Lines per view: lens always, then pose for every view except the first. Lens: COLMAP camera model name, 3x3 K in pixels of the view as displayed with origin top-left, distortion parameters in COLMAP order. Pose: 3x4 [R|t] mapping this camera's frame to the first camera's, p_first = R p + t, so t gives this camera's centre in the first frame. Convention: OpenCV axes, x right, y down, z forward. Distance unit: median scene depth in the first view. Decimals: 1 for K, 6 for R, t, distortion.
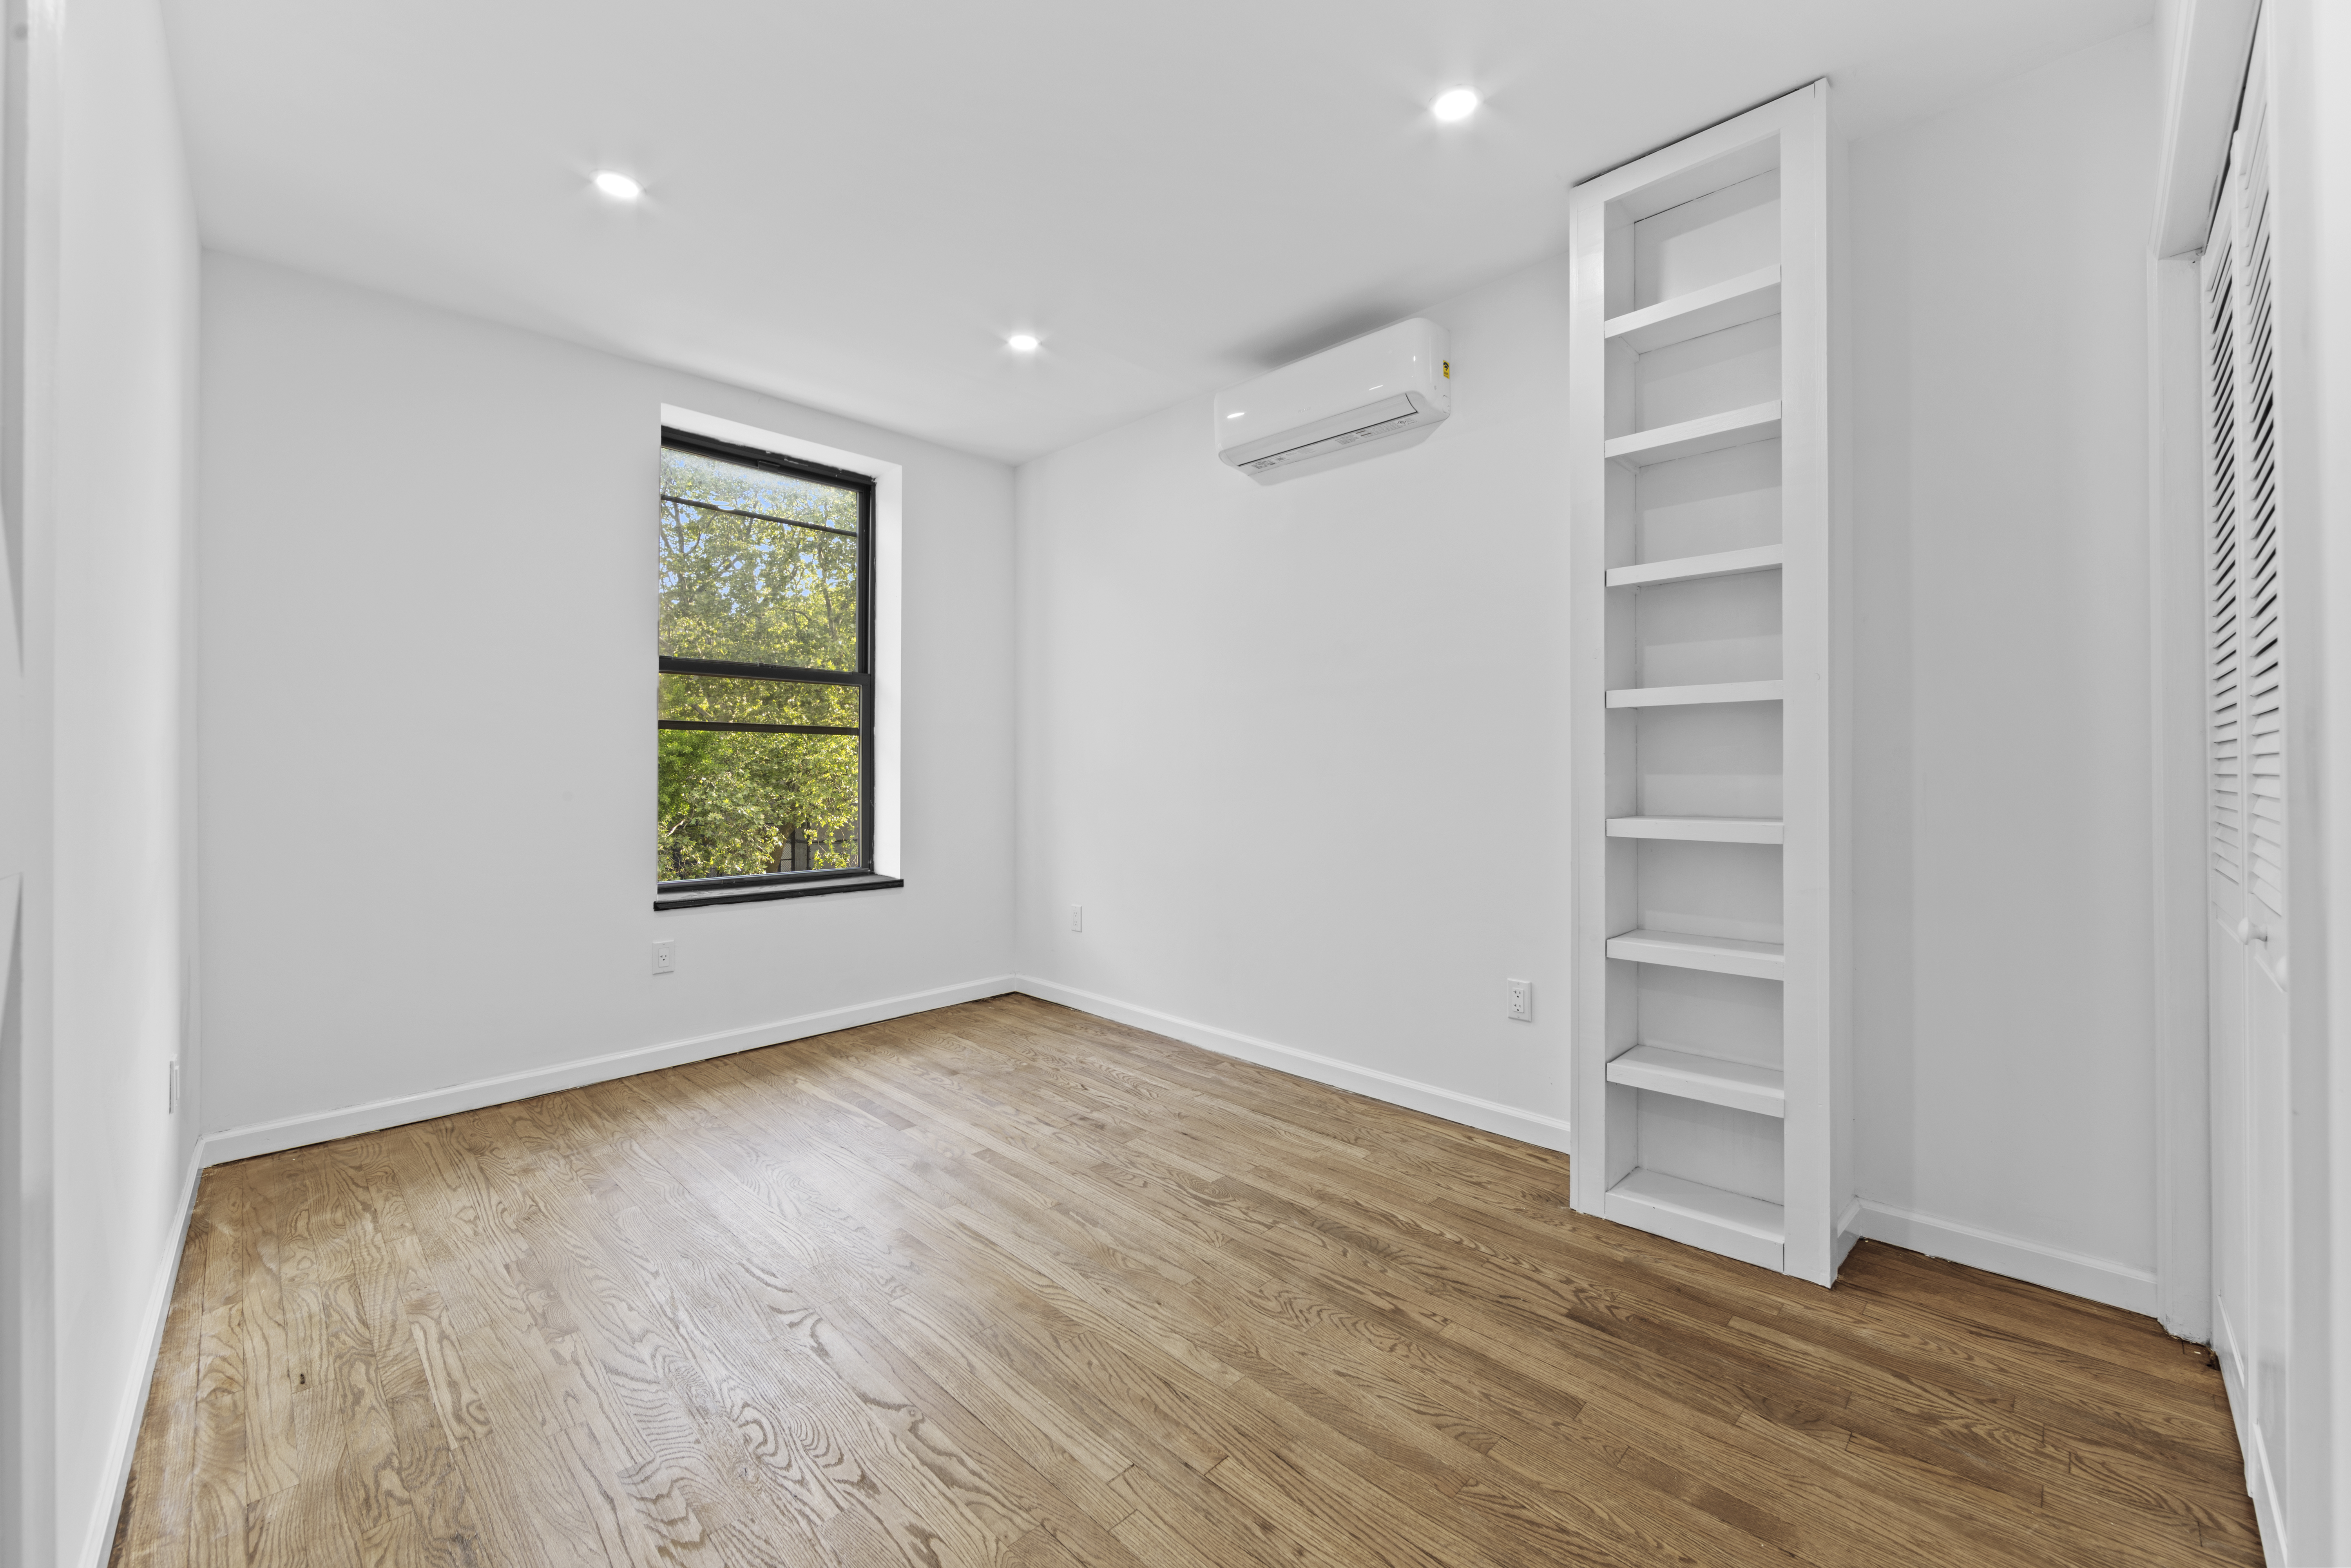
lens RADIAL K [[920.5, 0, 1186.3], [0, 920.5, 762.3], [0, 0, 1]] dist [-0.000999, -0.000558]
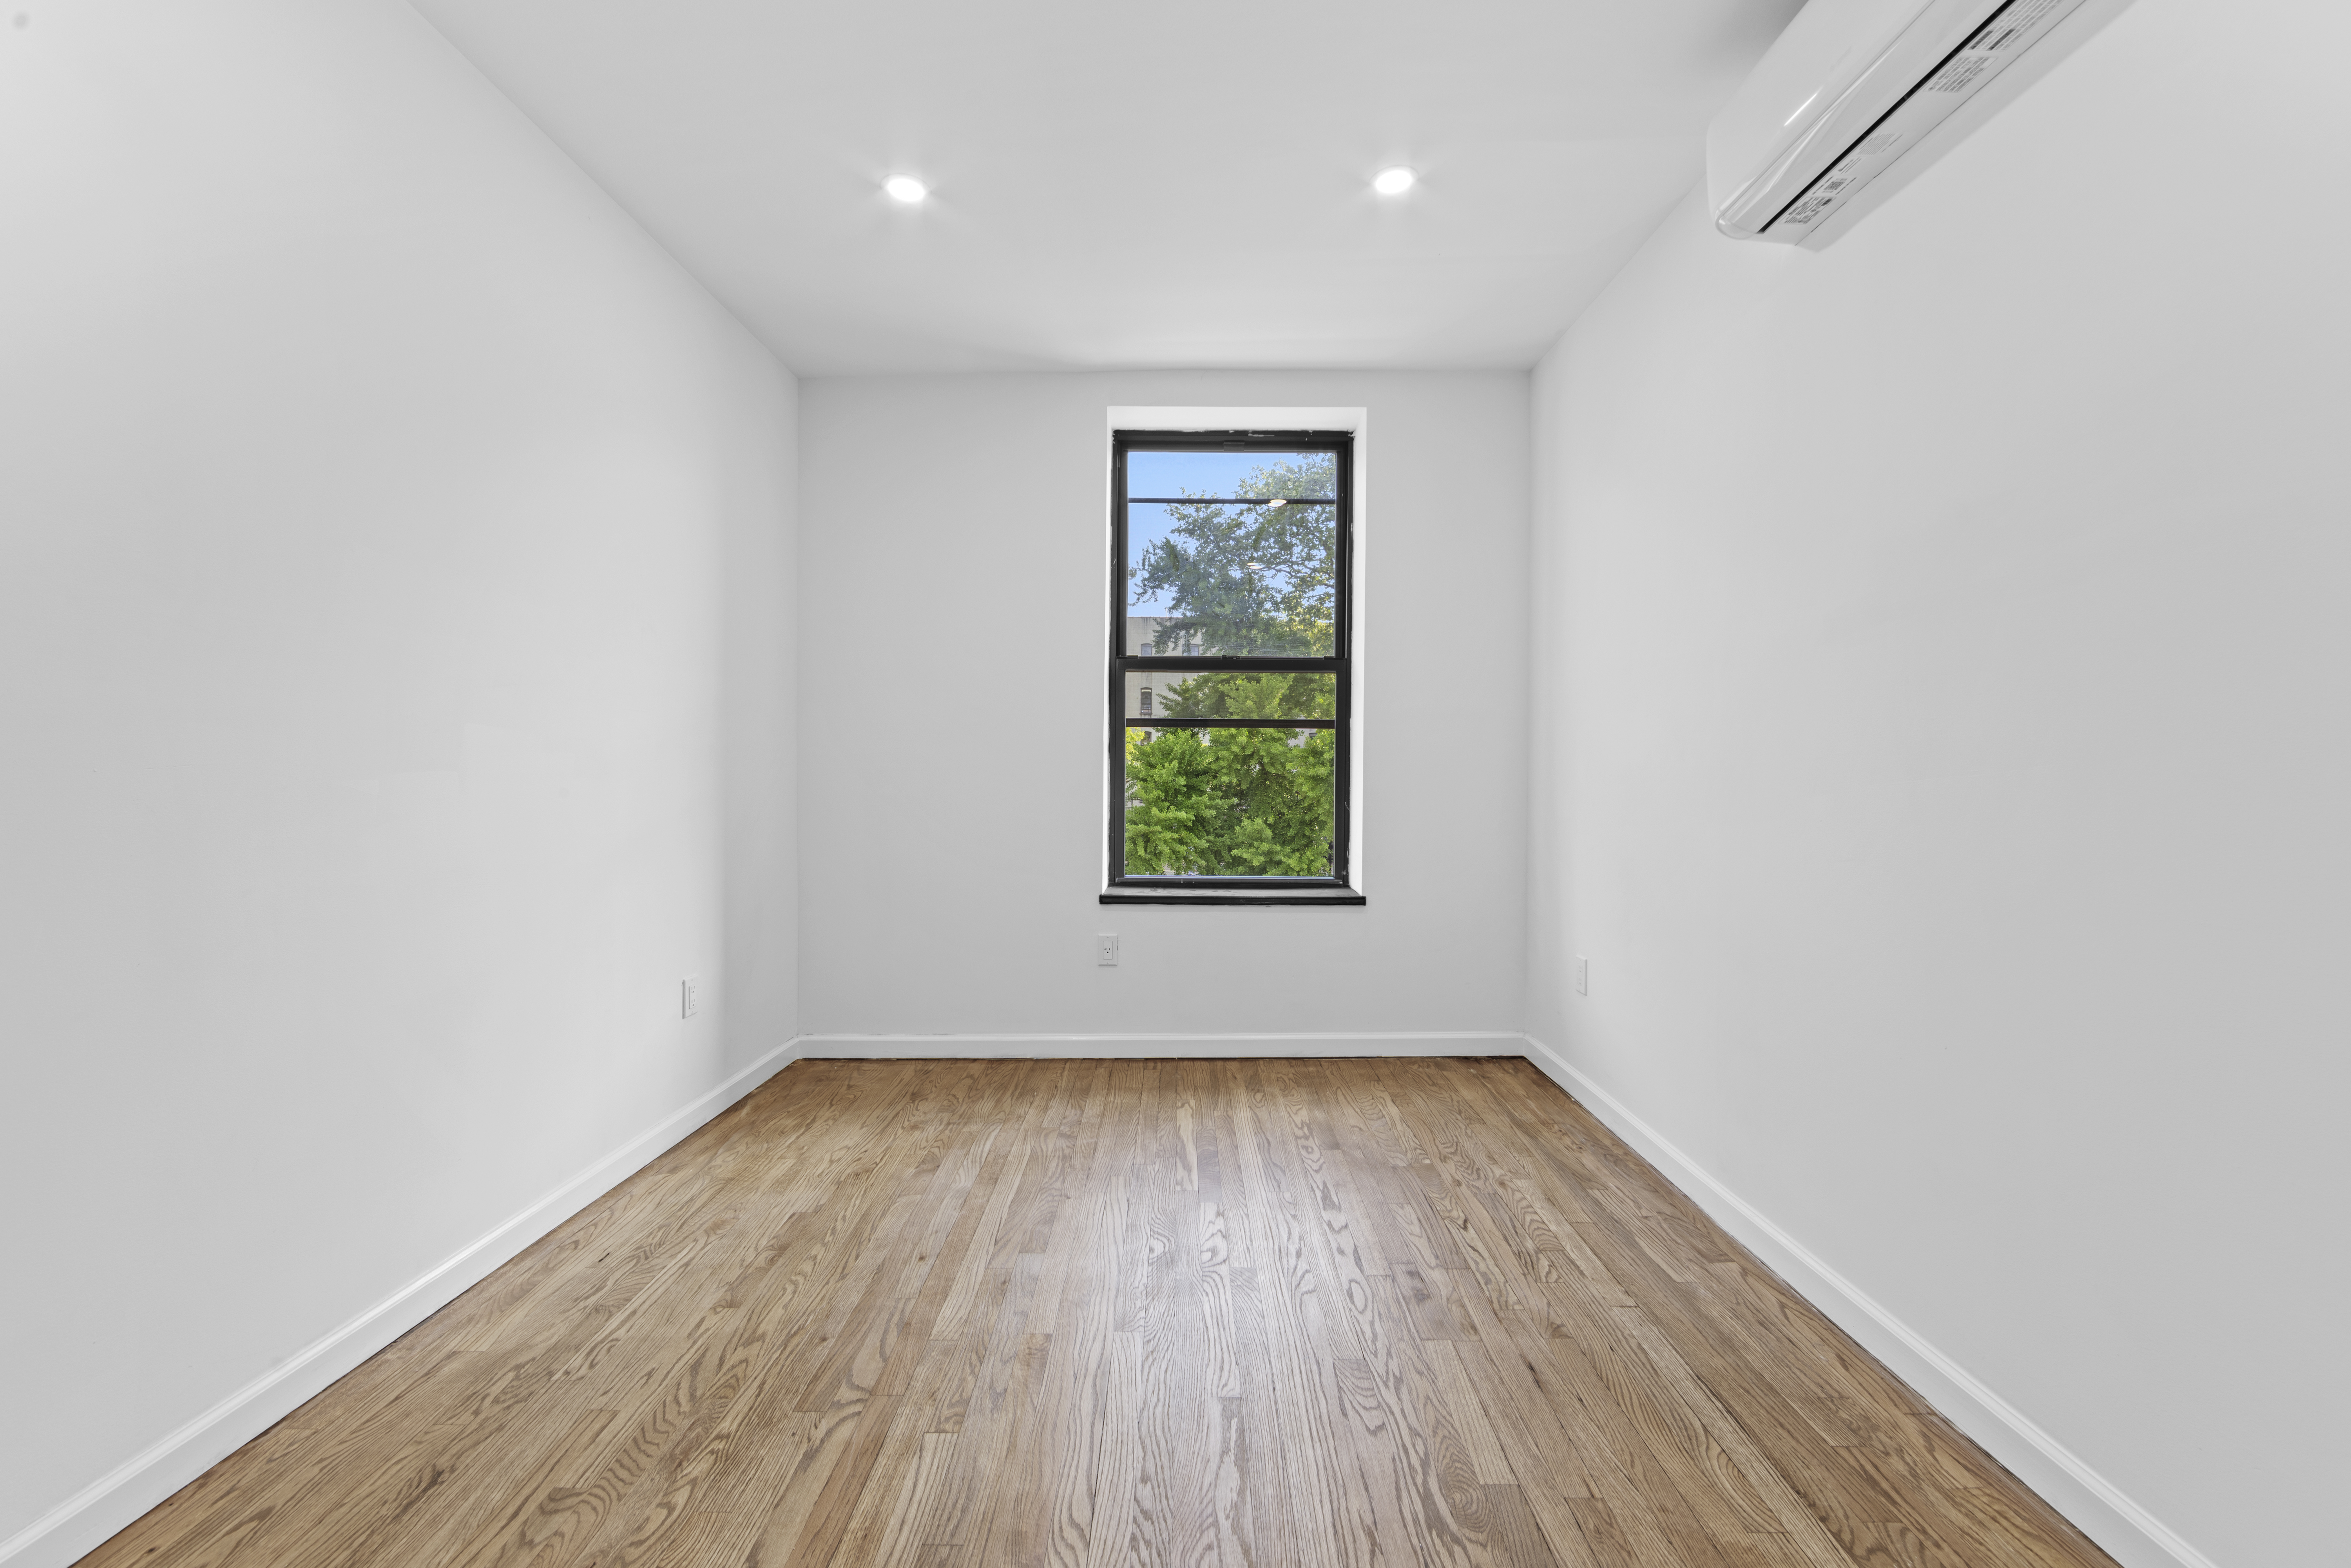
lens RADIAL K [[920.5, 0, 1204.5], [0, 920.5, 776.0], [0, 0, 1]] dist [-0.000999, -0.000558]
pose [[0.691696, 0.006305, -0.722161, 0.251317], [0.003322, 0.999924, 0.011912, 0.007072], [0.722181, -0.010639, 0.691622, 0.383670]]
